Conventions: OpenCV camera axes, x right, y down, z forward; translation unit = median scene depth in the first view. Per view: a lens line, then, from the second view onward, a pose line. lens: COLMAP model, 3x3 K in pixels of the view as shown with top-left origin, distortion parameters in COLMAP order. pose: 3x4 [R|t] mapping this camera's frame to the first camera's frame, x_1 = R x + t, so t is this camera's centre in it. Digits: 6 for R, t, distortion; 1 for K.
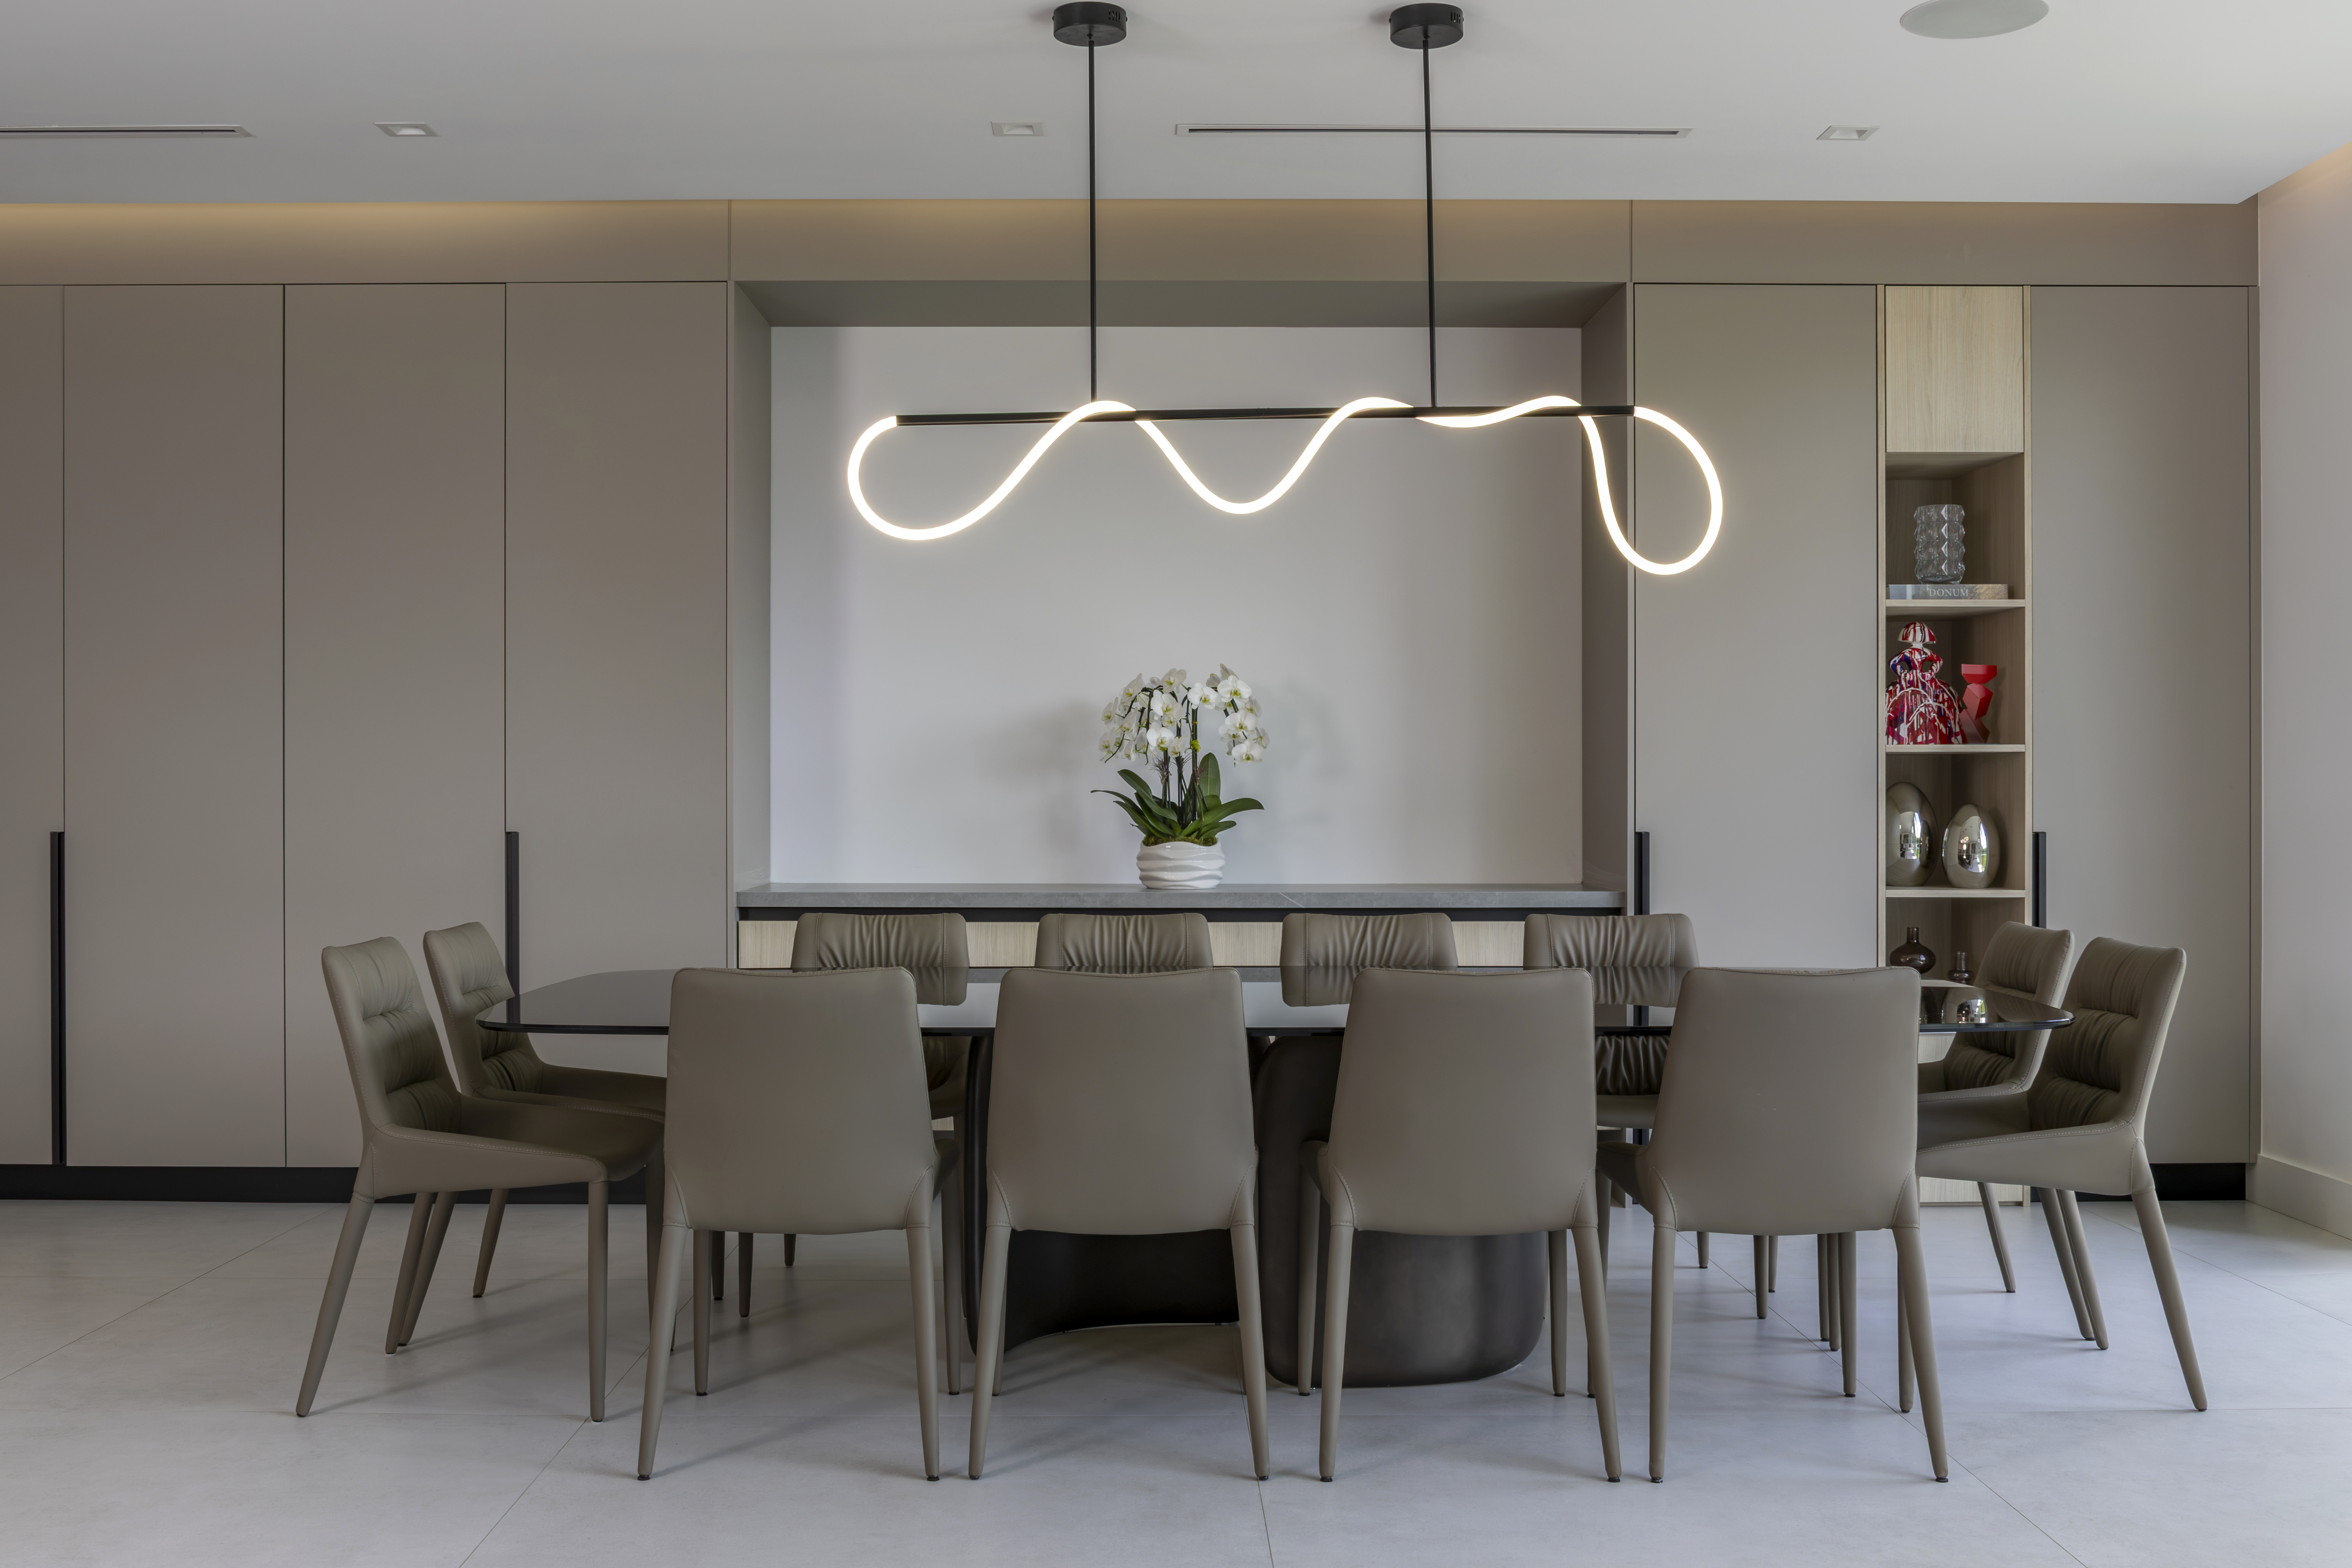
lens RADIAL K [[2418.2, 0, 1206.8], [0, 2418.2, 784.9], [0, 0, 1]] dist [-0.002470, 0.000000]
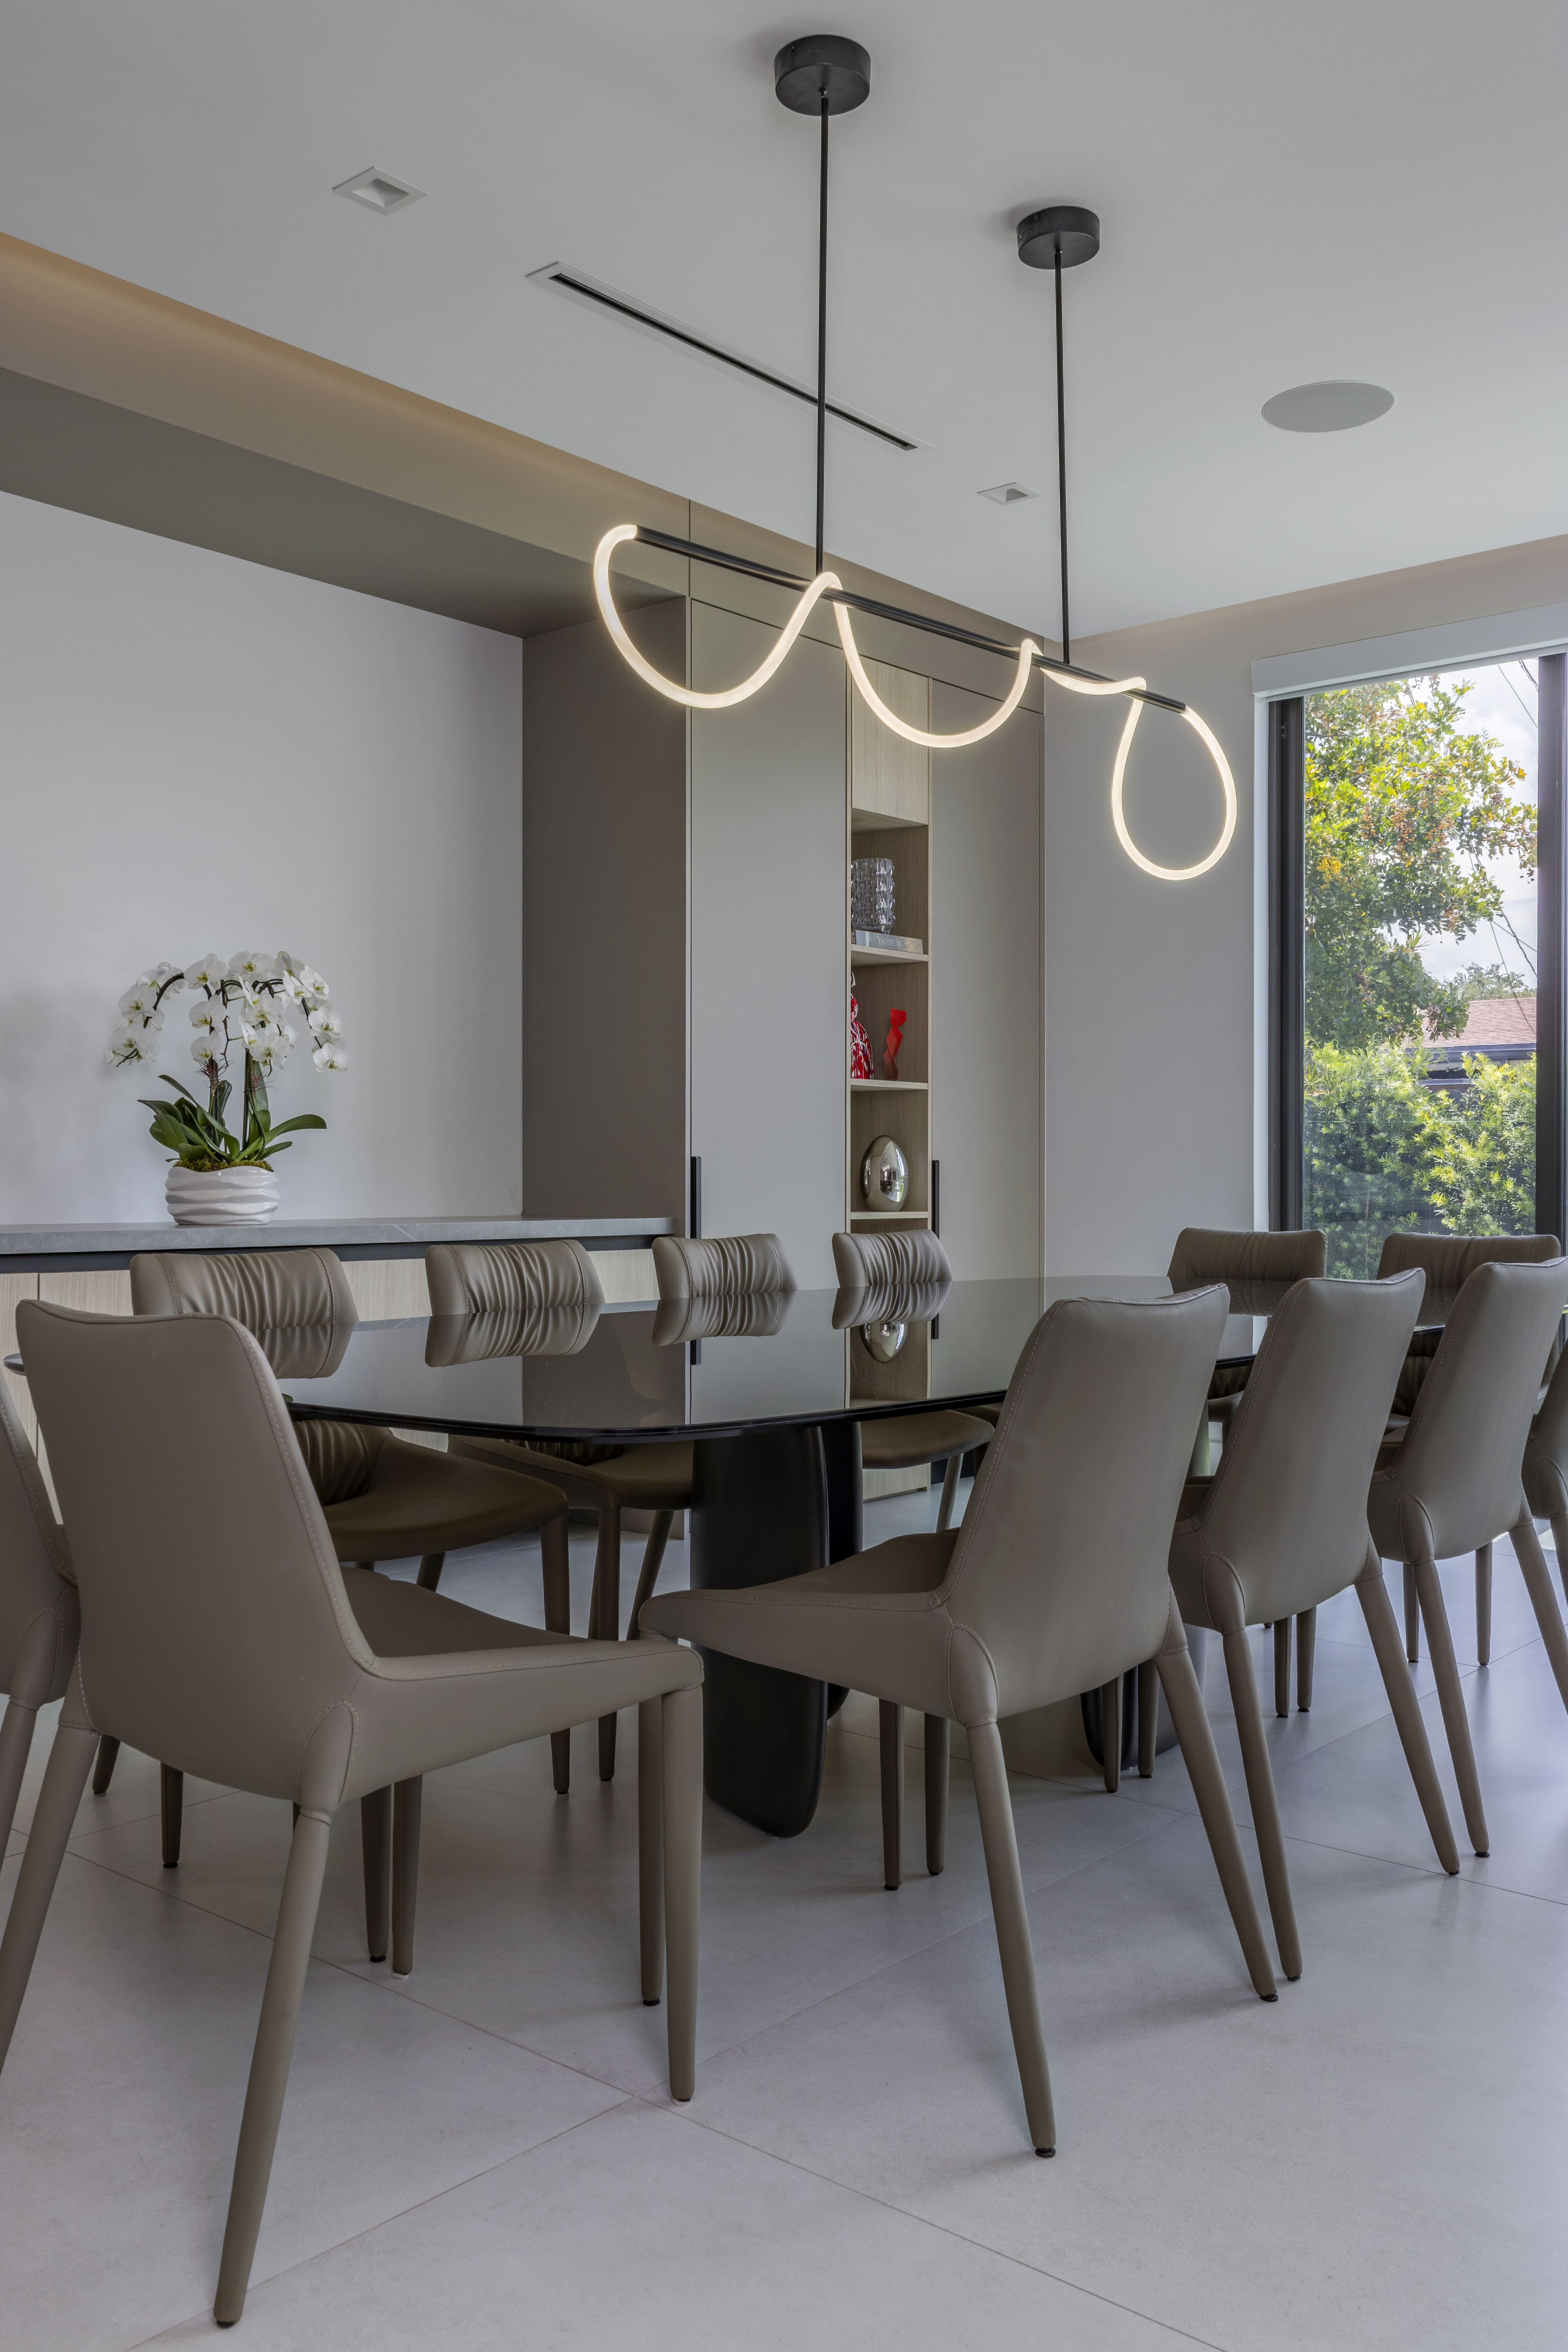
lens RADIAL K [[1946.3, 0, 798.8], [0, 1946.3, 1177.8], [0, 0, 1]] dist [0.014503, -0.003419]
pose [[0.666469, 0.000438, 0.745532, -0.387030], [-0.003391, 0.999991, 0.002444, 0.025958], [-0.745525, -0.004157, 0.666465, 0.439950]]
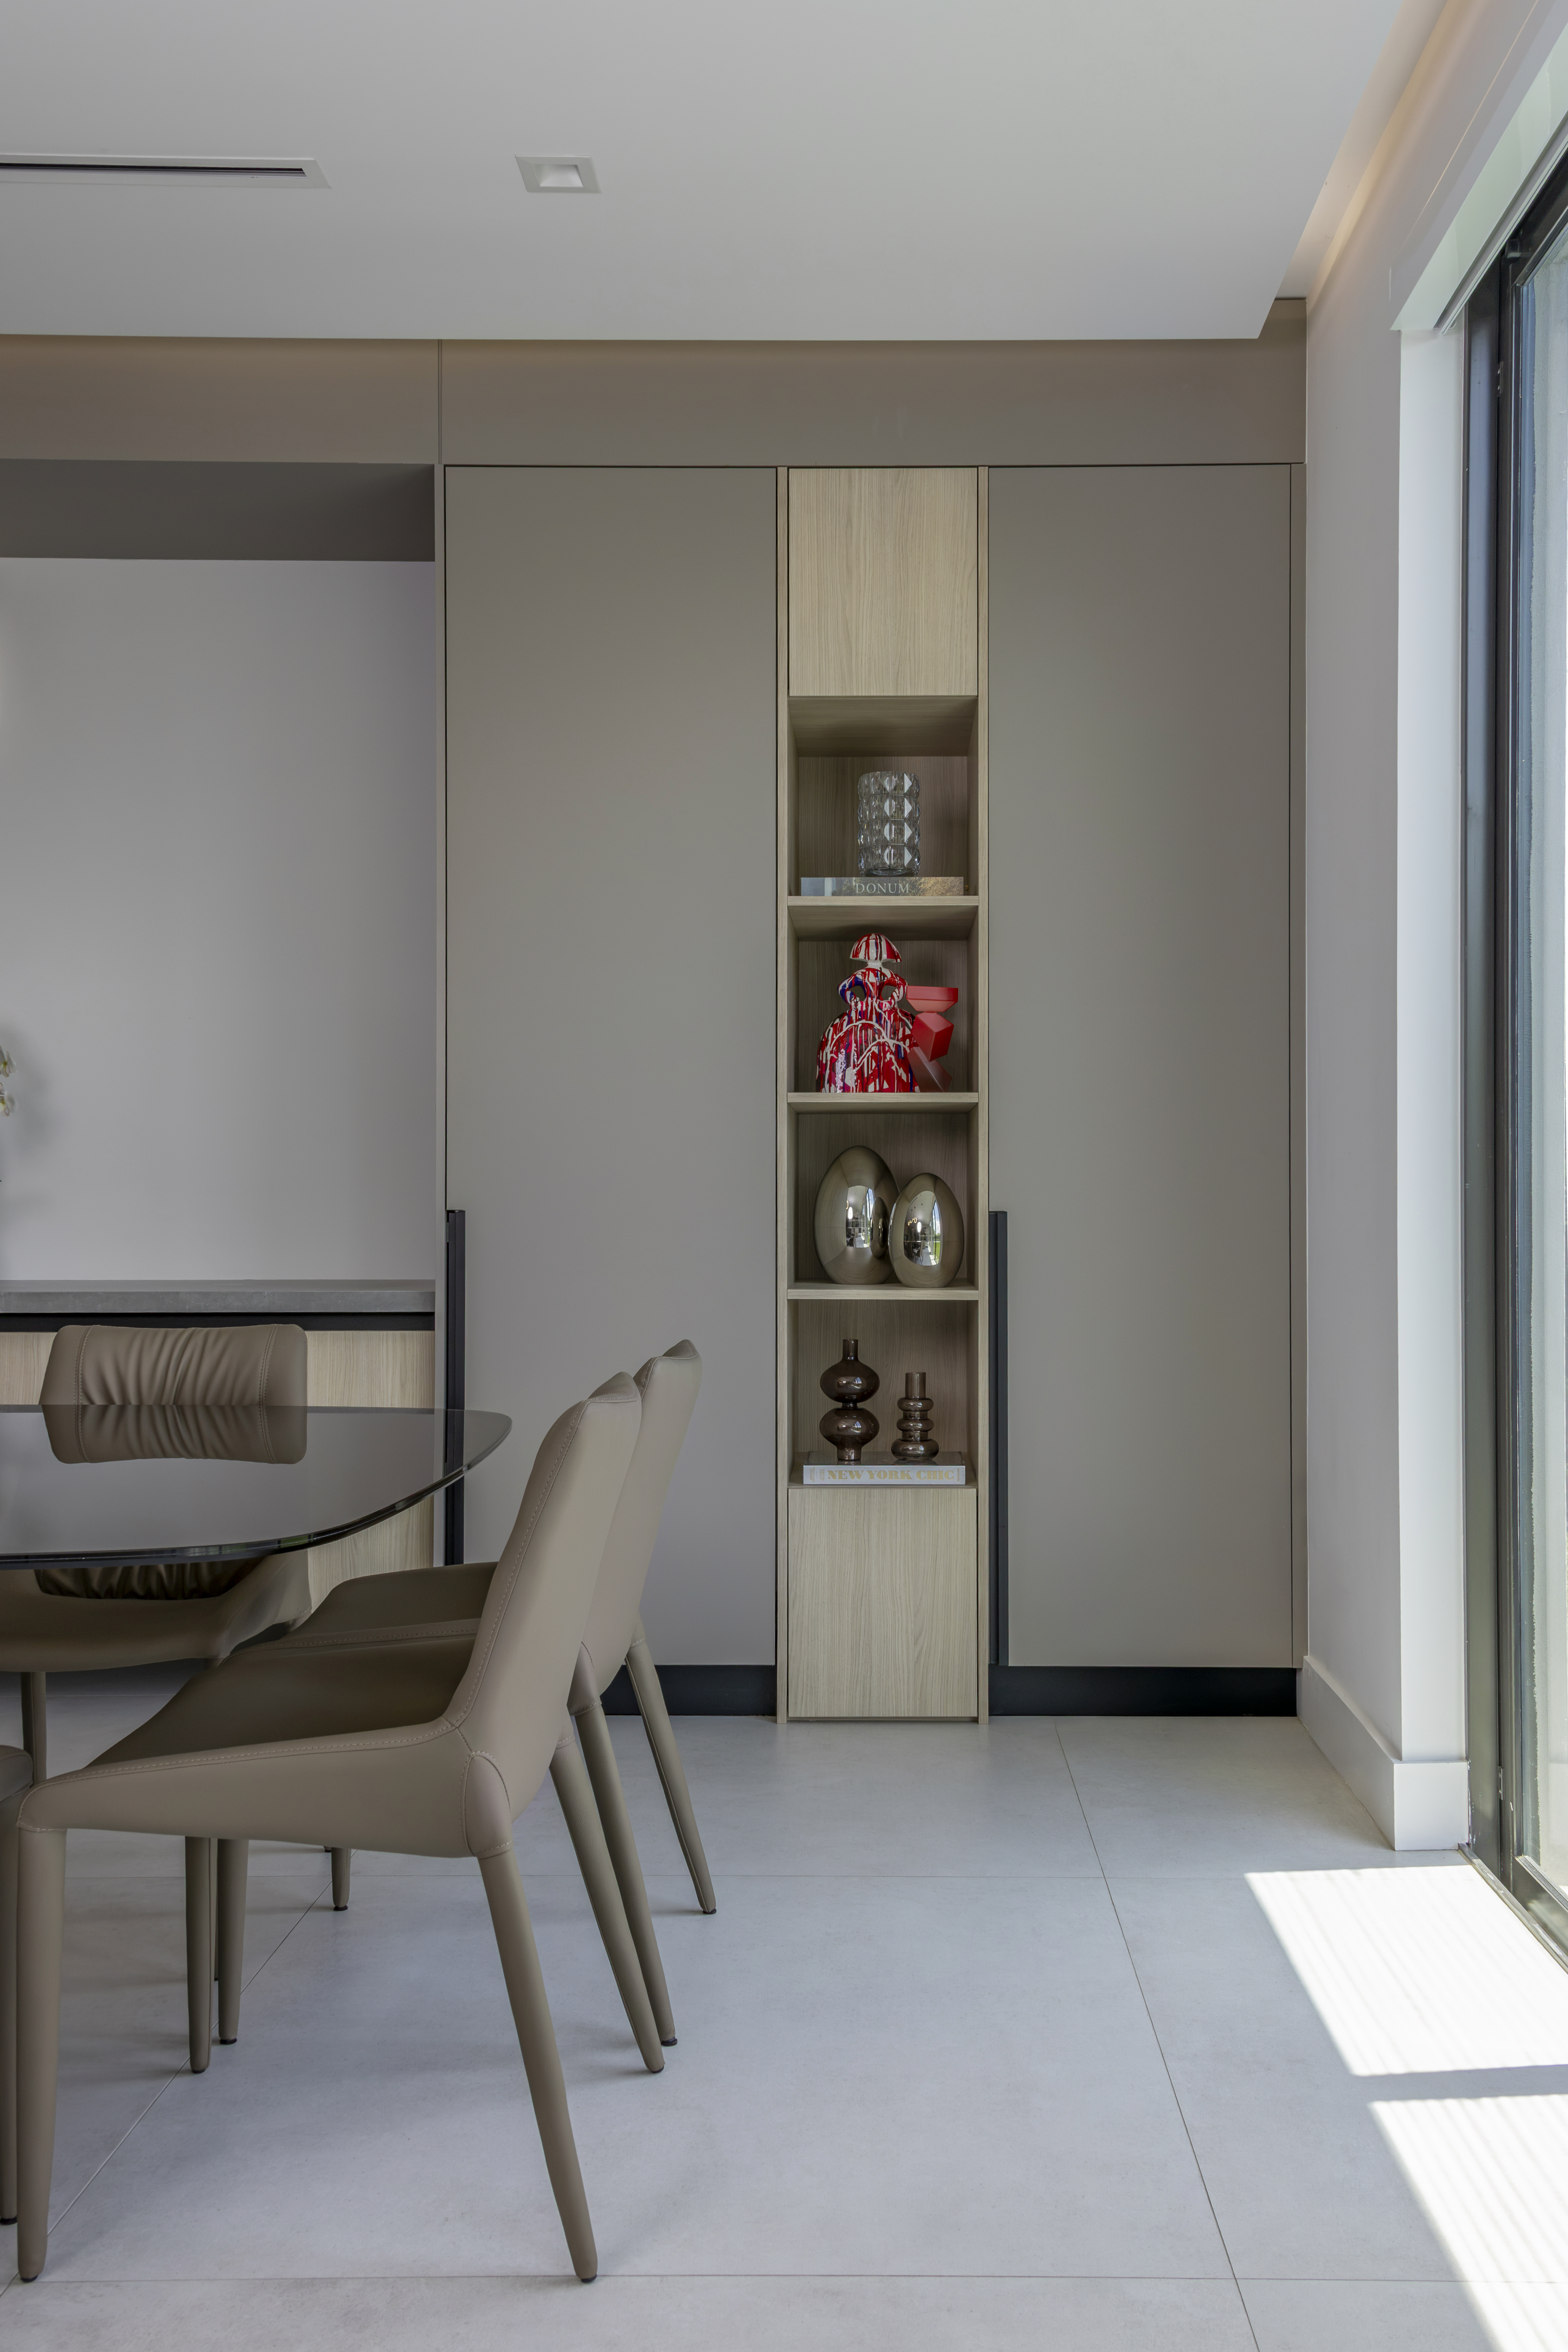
lens RADIAL K [[2173.8, 0, 844.1], [0, 2173.8, 1165.5], [0, 0, 1]] dist [0.079755, 0.000000]
pose [[0.999629, -0.000179, -0.027223, 0.316132], [-0.000178, 0.999914, -0.013132, 0.014365], [0.027223, 0.013132, 0.999543, 0.337632]]
